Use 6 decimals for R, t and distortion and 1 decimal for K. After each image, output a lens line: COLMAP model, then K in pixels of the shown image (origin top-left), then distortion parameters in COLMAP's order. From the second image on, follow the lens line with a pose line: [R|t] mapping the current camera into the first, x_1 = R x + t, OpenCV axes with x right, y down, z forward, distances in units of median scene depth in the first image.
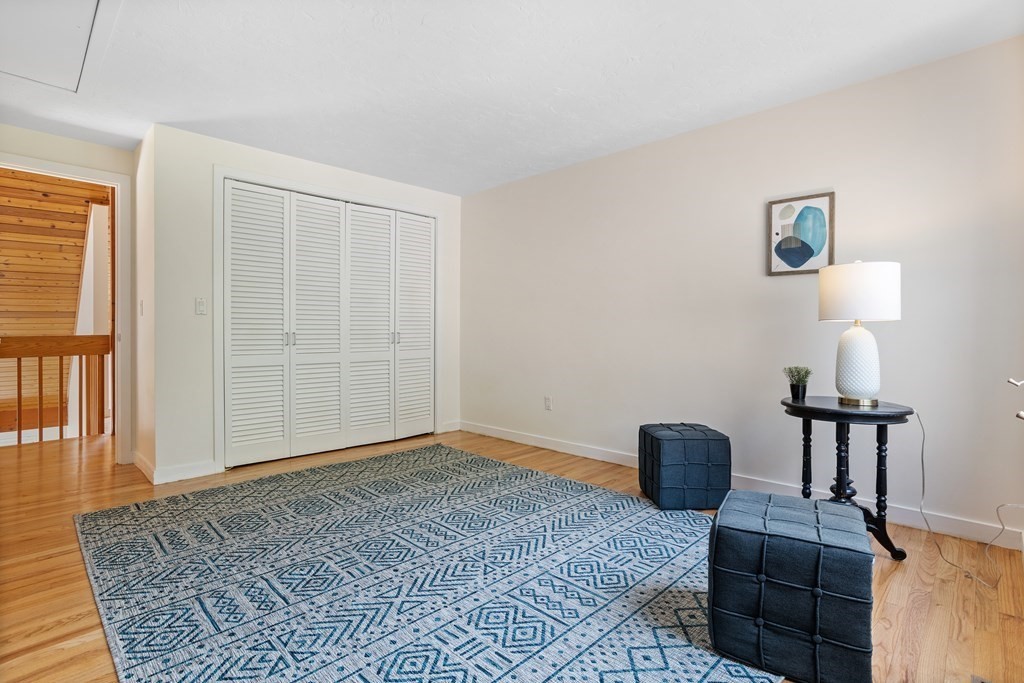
lens RADIAL K [[510.8, 0, 517.6], [0, 510.8, 334.6], [0, 0, 1]] dist [-0.055463, 0.031118]
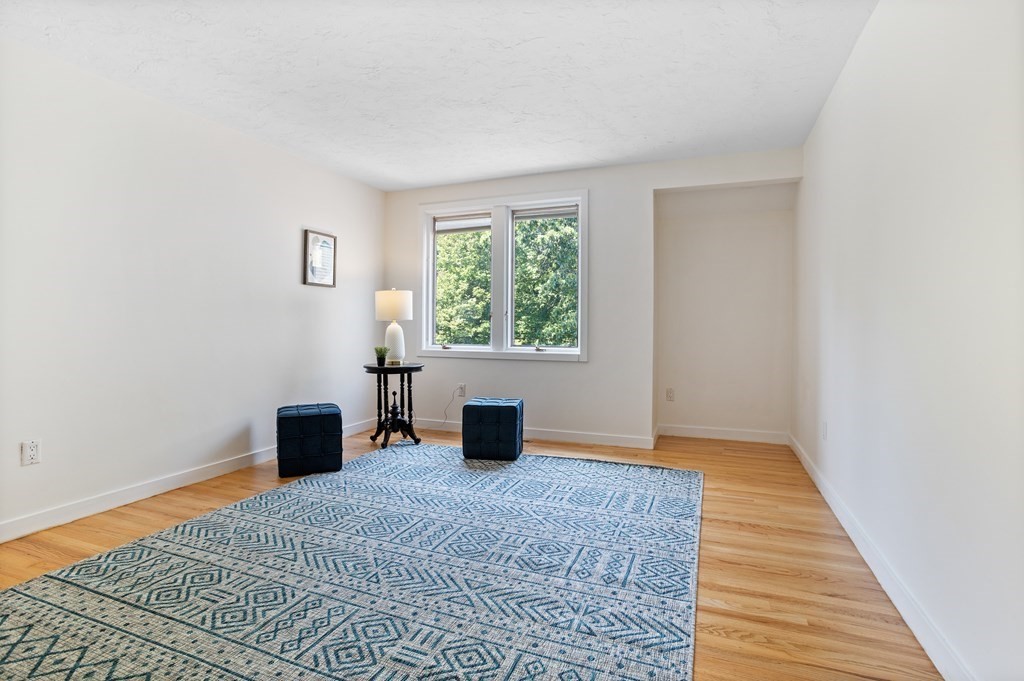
lens RADIAL K [[510.8, 0, 517.6], [0, 510.8, 333.6], [0, 0, 1]] dist [-0.055463, 0.031118]
pose [[-0.408374, -0.020194, 0.912591, -1.270475], [0.003705, 0.999710, 0.023780, -0.021233], [-0.912807, 0.013092, -0.408180, 1.374206]]
